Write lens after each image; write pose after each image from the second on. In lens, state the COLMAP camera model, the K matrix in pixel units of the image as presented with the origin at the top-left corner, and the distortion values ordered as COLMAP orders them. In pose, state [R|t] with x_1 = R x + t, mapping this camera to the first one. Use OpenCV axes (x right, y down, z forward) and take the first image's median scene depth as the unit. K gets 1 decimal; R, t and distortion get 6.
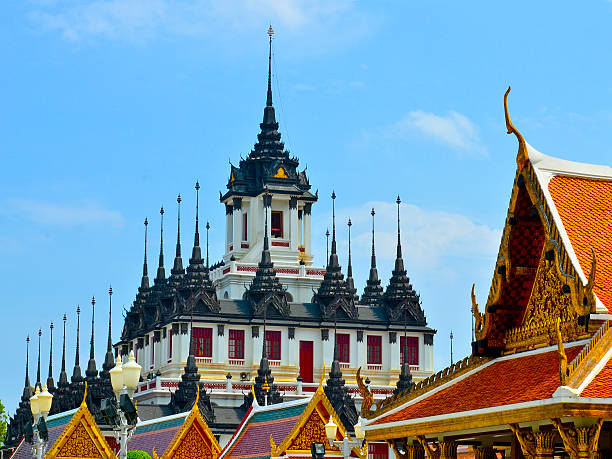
lens RADIAL K [[1527.2, 0, 304.8], [0, 1527.2, 232.0], [0, 0, 1]] dist [-0.265017, 0.000000]
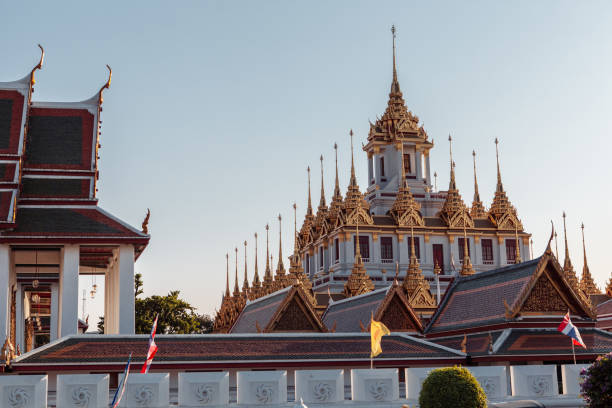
lens RADIAL K [[879.1, 0, 306.1], [0, 879.1, 200.3], [0, 0, 1]] dist [-0.063521, 0.000000]
pose [[0.996356, -0.038722, -0.075993, -0.051011], [0.037819, 0.999196, -0.013285, 0.036566], [0.076446, 0.010362, 0.997020, 0.208421]]
